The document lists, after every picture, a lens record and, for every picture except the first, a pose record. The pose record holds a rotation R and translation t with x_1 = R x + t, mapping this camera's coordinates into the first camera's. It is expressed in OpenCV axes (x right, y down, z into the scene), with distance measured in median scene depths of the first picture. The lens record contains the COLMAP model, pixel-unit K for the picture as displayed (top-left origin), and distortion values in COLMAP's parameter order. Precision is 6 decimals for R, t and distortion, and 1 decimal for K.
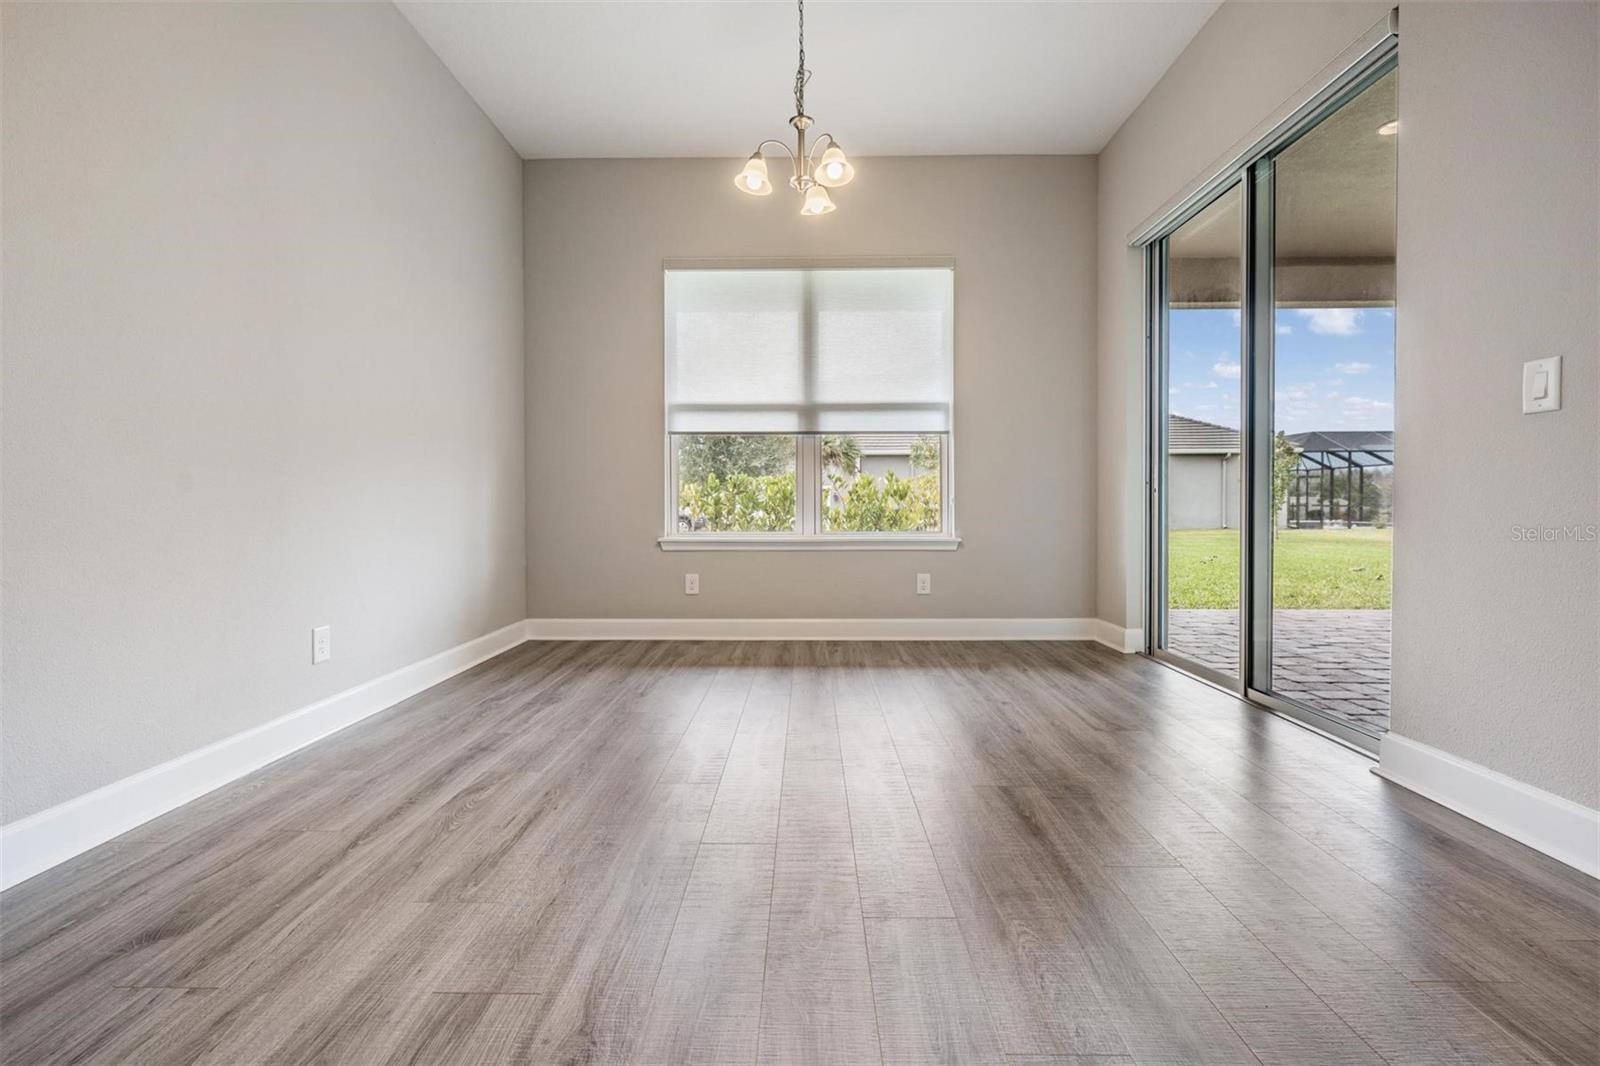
lens RADIAL K [[700.2, 0, 796.2], [0, 700.2, 516.1], [0, 0, 1]] dist [0.004412, -0.006425]
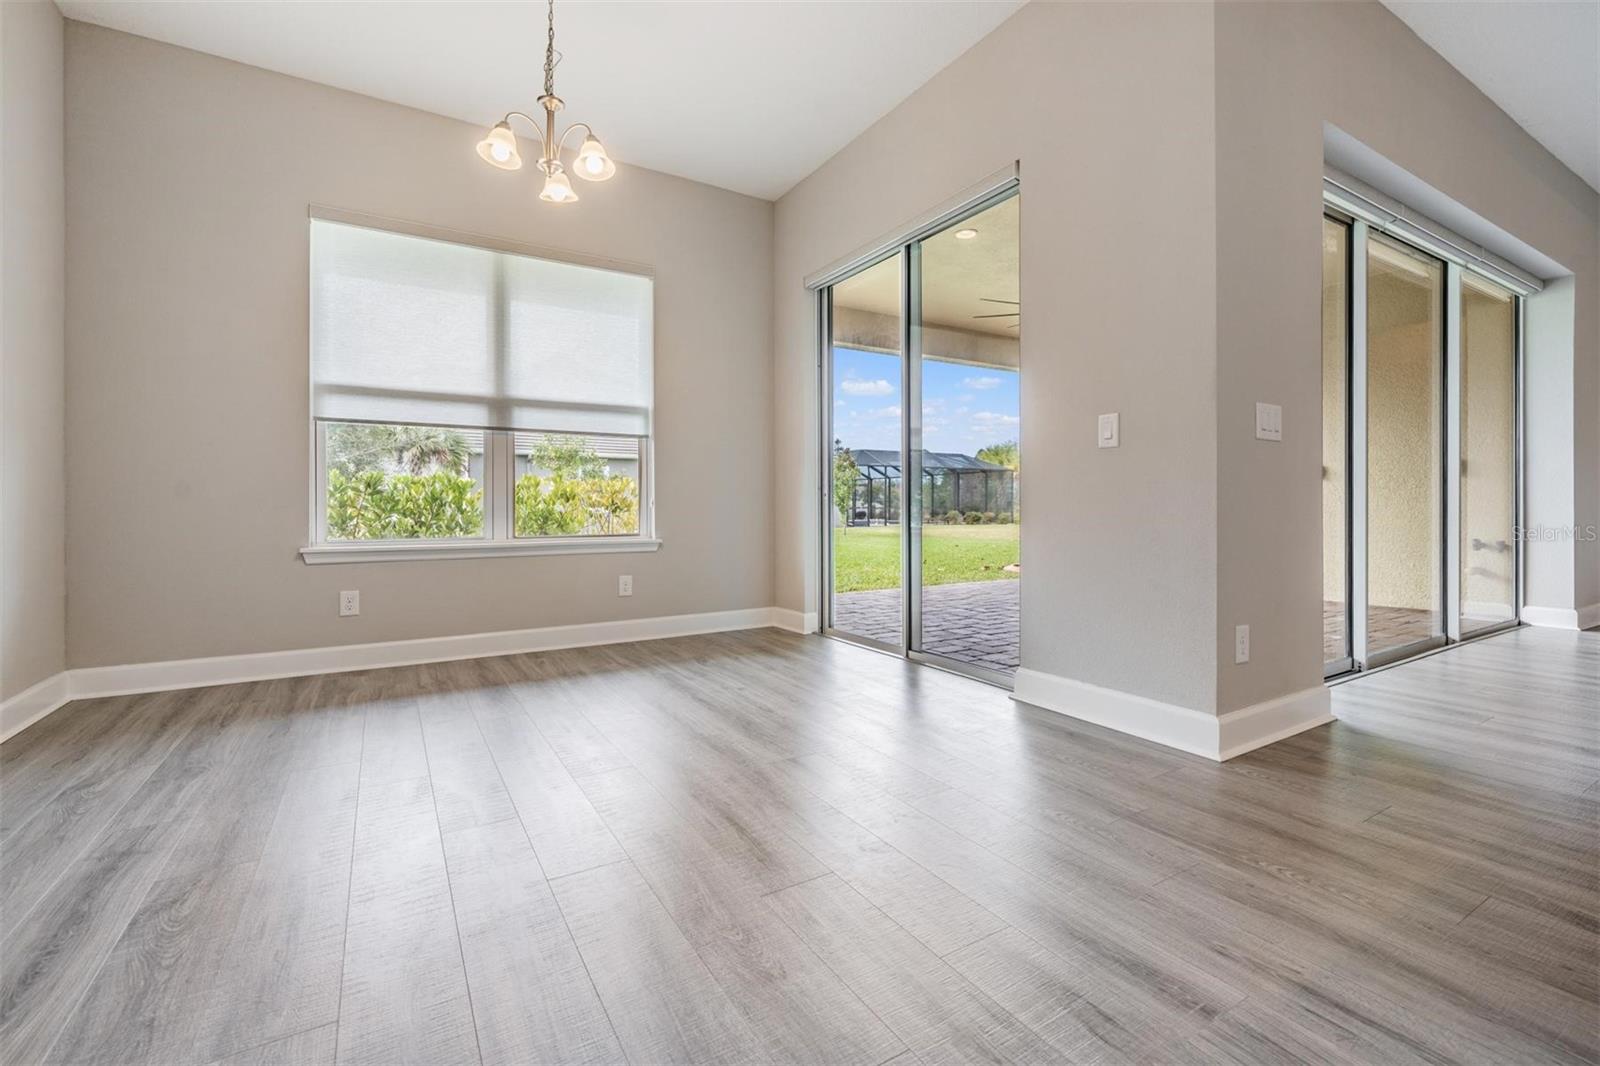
lens RADIAL K [[690.6, 0, 803.2], [0, 690.6, 507.6], [0, 0, 1]] dist [-0.000833, -0.000768]
pose [[0.843325, 0.000113, 0.537405, -0.146446], [0.008397, 0.999875, -0.013387, -0.000049], [-0.537339, 0.015803, 0.843218, 0.027233]]
